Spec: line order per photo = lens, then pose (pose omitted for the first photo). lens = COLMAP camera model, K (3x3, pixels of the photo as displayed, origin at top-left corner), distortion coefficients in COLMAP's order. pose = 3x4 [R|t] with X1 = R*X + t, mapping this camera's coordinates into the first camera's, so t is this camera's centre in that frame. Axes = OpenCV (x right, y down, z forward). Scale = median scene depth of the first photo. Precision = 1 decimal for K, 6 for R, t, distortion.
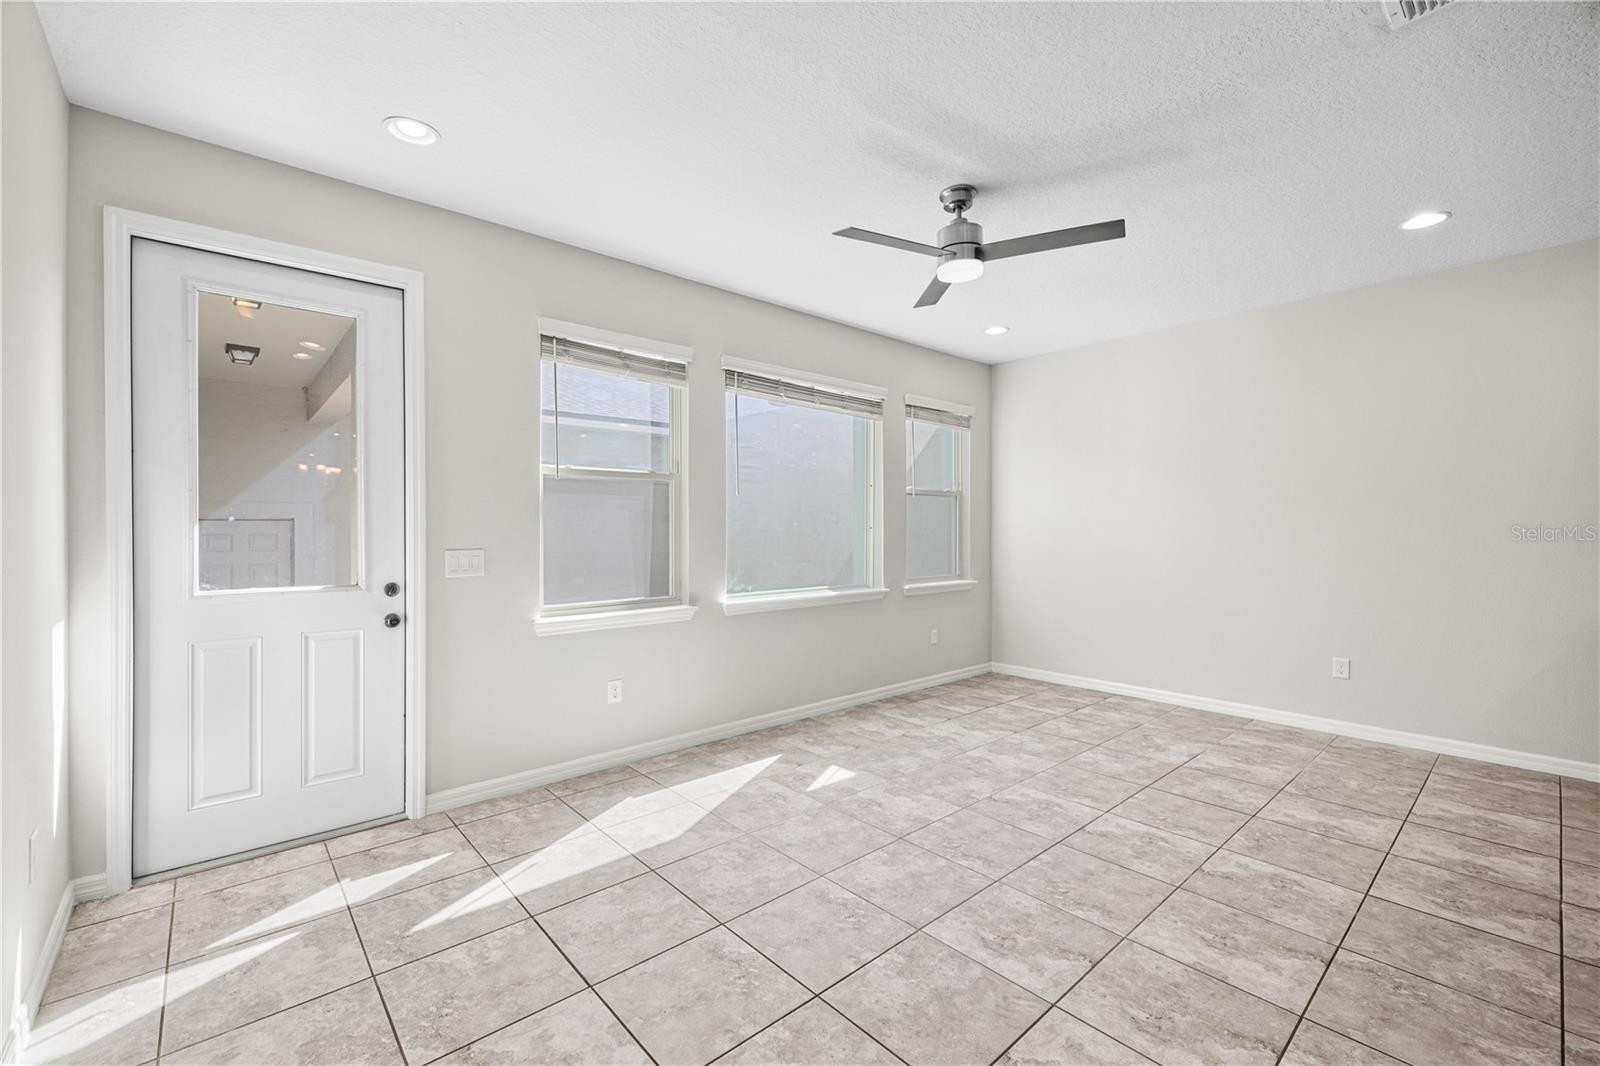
lens RADIAL K [[663.9, 0, 792.1], [0, 663.9, 526.8], [0, 0, 1]] dist [0.001976, -0.000812]
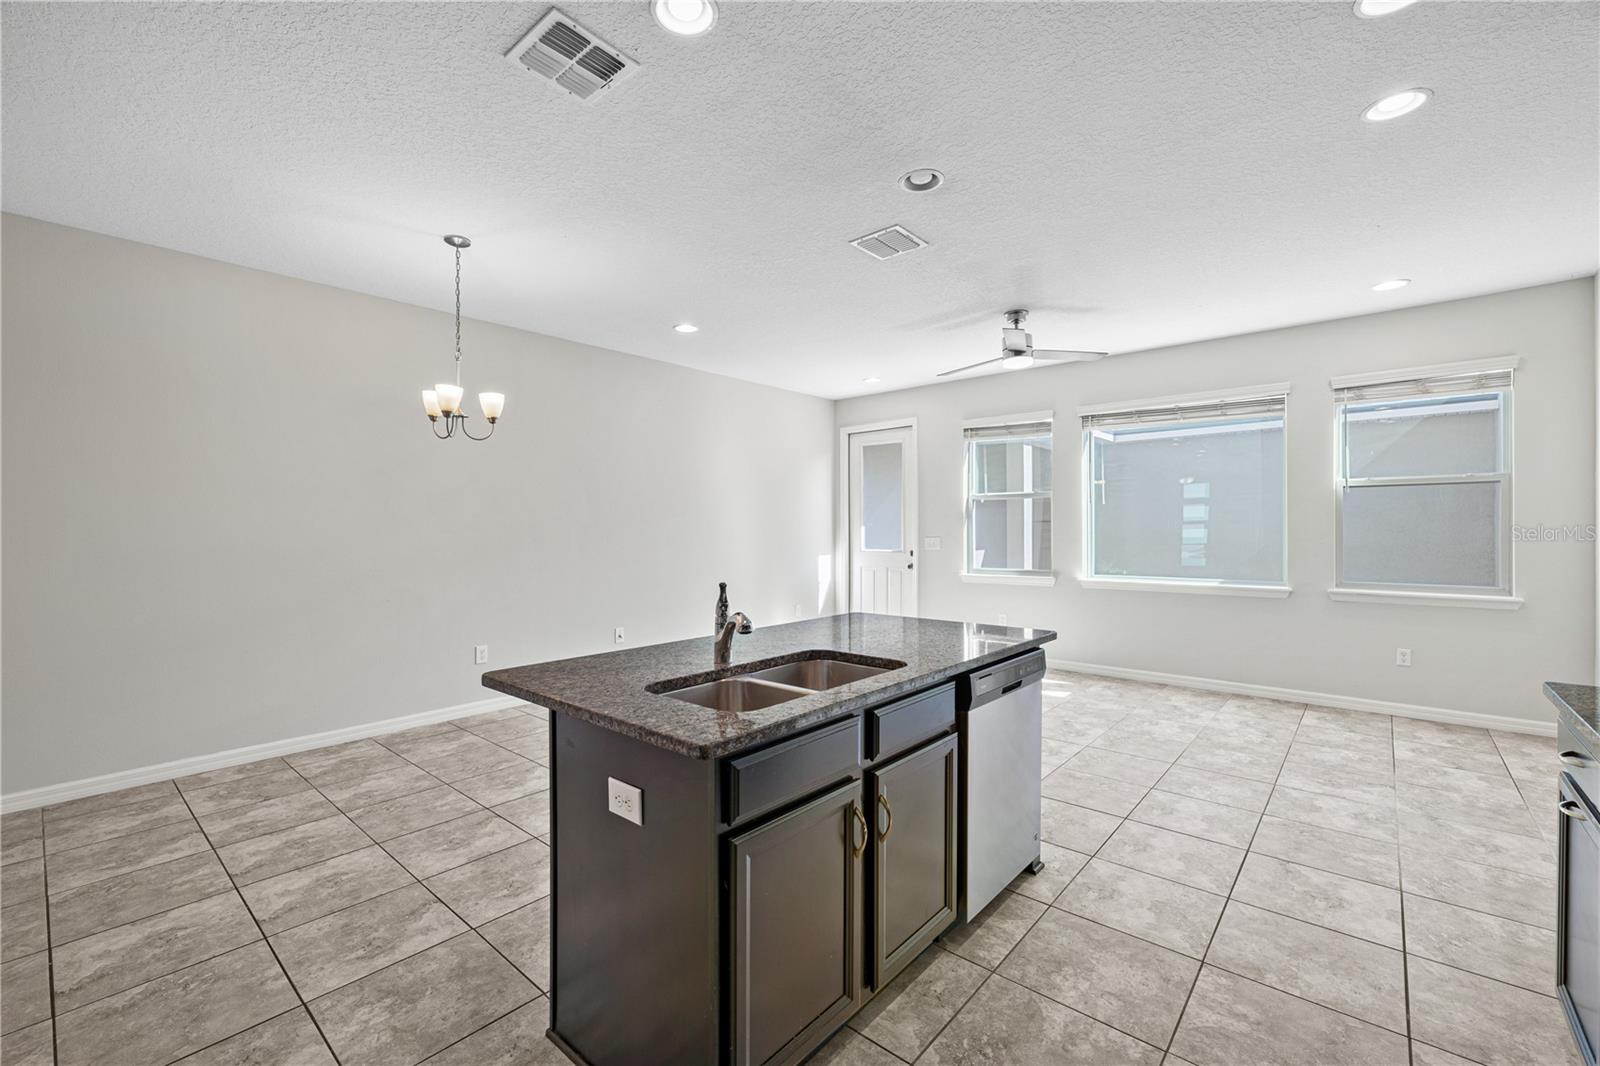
lens RADIAL K [[663.9, 0, 802.4], [0, 663.9, 531.5], [0, 0, 1]] dist [0.001976, -0.000812]
pose [[0.150598, 0.006689, -0.988572, 1.427159], [0.009723, 0.999919, 0.008247, -0.006368], [0.988547, -0.010854, 0.150521, 0.218865]]
